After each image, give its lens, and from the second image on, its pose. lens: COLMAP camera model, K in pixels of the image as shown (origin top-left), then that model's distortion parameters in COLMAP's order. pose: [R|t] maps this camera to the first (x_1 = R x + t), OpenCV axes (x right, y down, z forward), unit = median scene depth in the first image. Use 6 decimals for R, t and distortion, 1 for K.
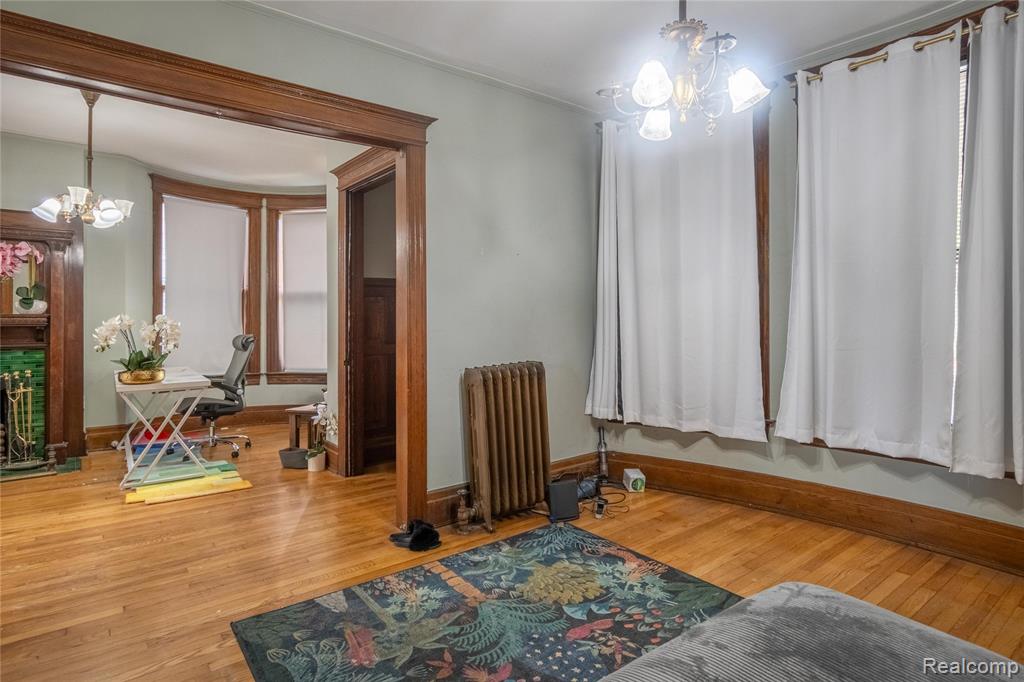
lens RADIAL K [[535.6, 0, 491.6], [0, 535.6, 319.9], [0, 0, 1]] dist [0.002020, -0.000187]
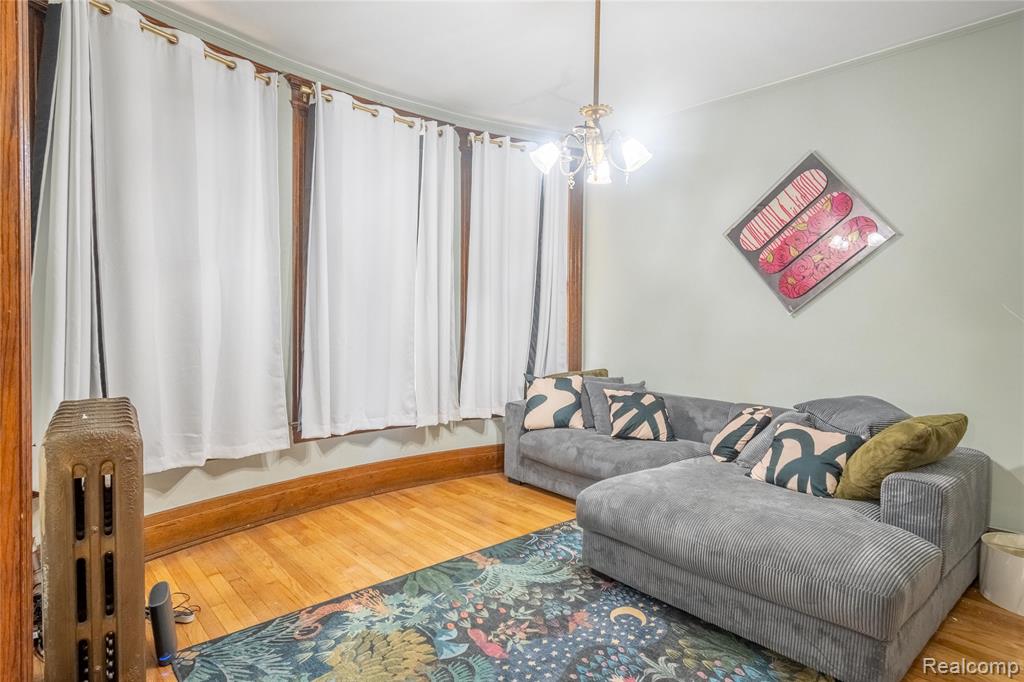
lens RADIAL K [[557.6, 0, 523.9], [0, 557.6, 341.3], [0, 0, 1]] dist [0.002842, -0.000488]
pose [[-0.105035, -0.029036, 0.994045, -0.685021], [-0.013334, 0.999525, 0.027787, -0.000909], [-0.994379, -0.010336, -0.105372, 0.875112]]
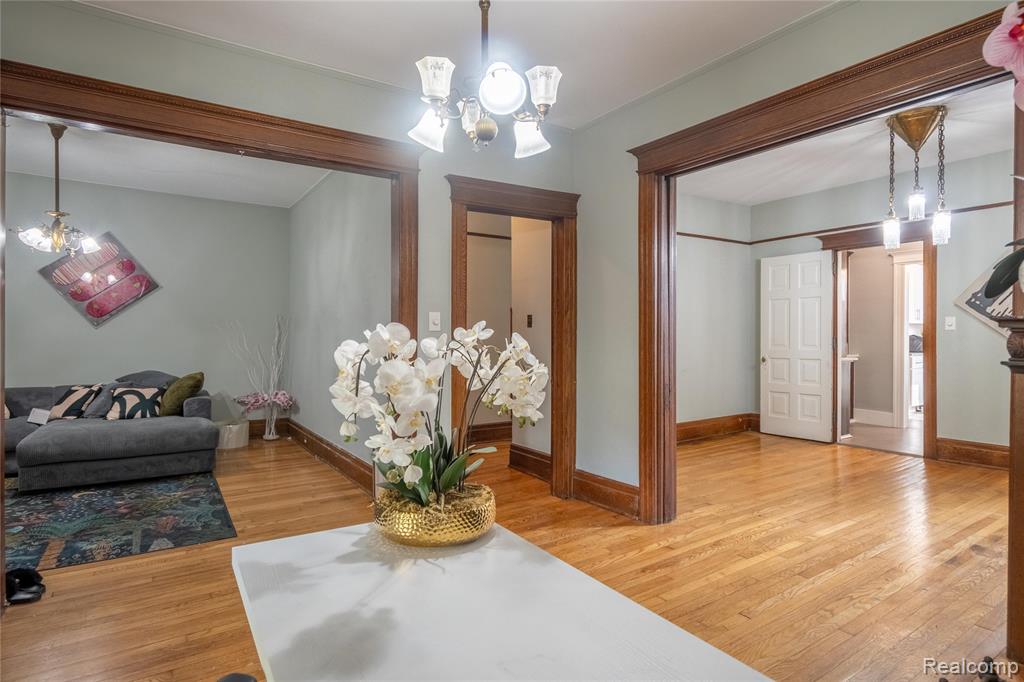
lens RADIAL K [[544.9, 0, 508.7], [0, 544.9, 336.7], [0, 0, 1]] dist [0.002386, -0.000406]
pose [[-0.998571, -0.000493, 0.053433, -1.172240], [-0.000407, 0.999999, 0.001614, -0.003438], [-0.053434, 0.001590, -0.998570, 2.191931]]
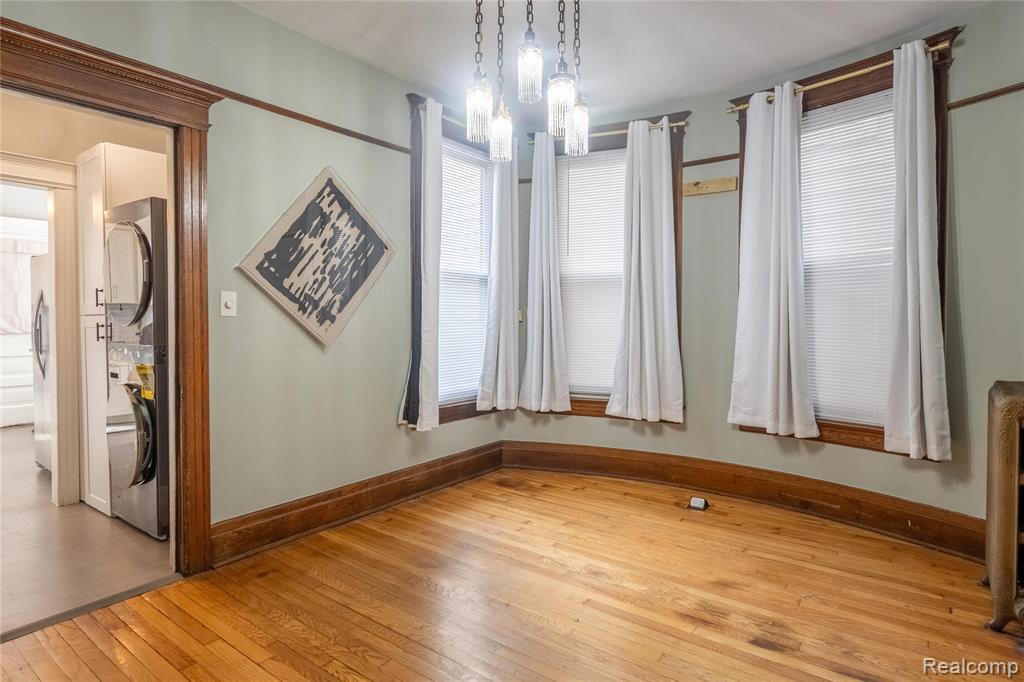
lens RADIAL K [[556.2, 0, 534.9], [0, 556.2, 327.3], [0, 0, 1]] dist [0.003234, 0.000364]
pose [[0.294220, 0.012015, -0.955662, -1.479686], [0.006867, 0.999869, 0.014684, -0.015990], [0.955713, -0.010883, 0.294099, 0.228703]]
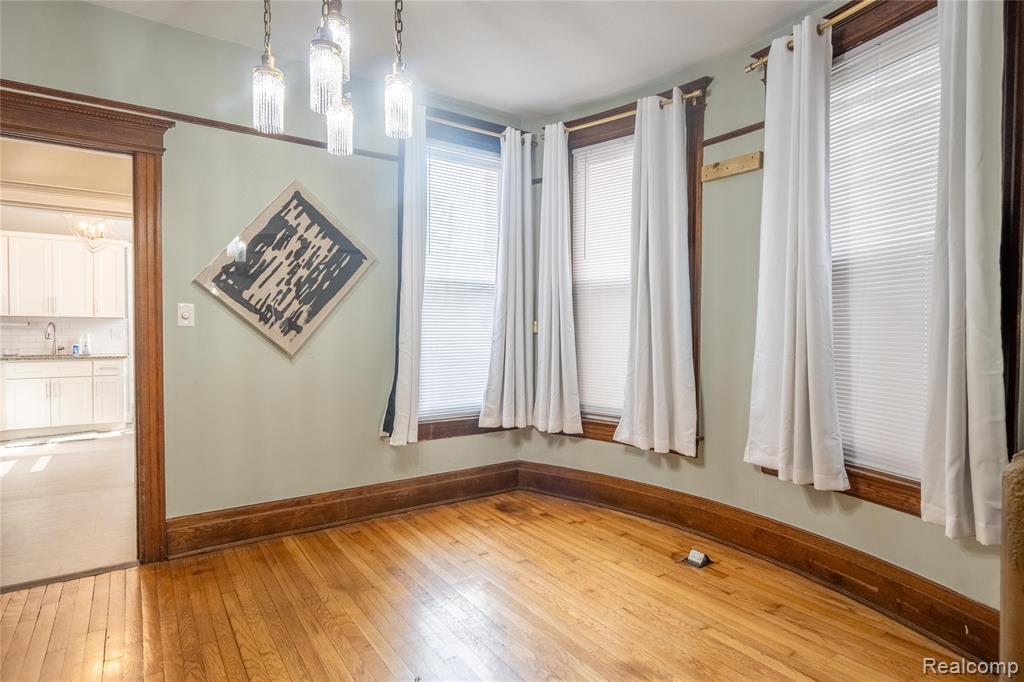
lens RADIAL K [[557.6, 0, 523.9], [0, 557.6, 341.3], [0, 0, 1]] dist [0.002842, -0.000488]
pose [[-0.028684, 0.016489, -0.999453, -1.554000], [0.002295, 0.999862, 0.016429, -0.011772], [0.999586, -0.001822, -0.028718, 0.755235]]
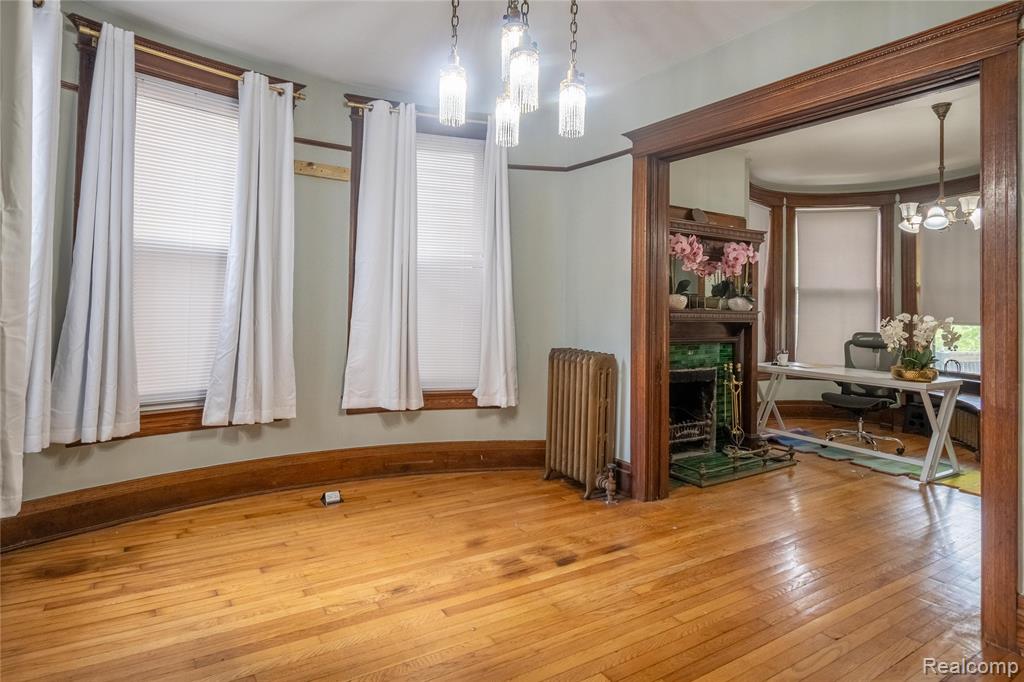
lens RADIAL K [[554.1, 0, 483.2], [0, 554.1, 291.8], [0, 0, 1]] dist [0.003946, -0.000370]
pose [[0.993991, 0.014793, -0.108454, -2.261924], [-0.017394, 0.999582, -0.023072, -0.023663], [0.108068, 0.024820, 0.993834, -0.332785]]
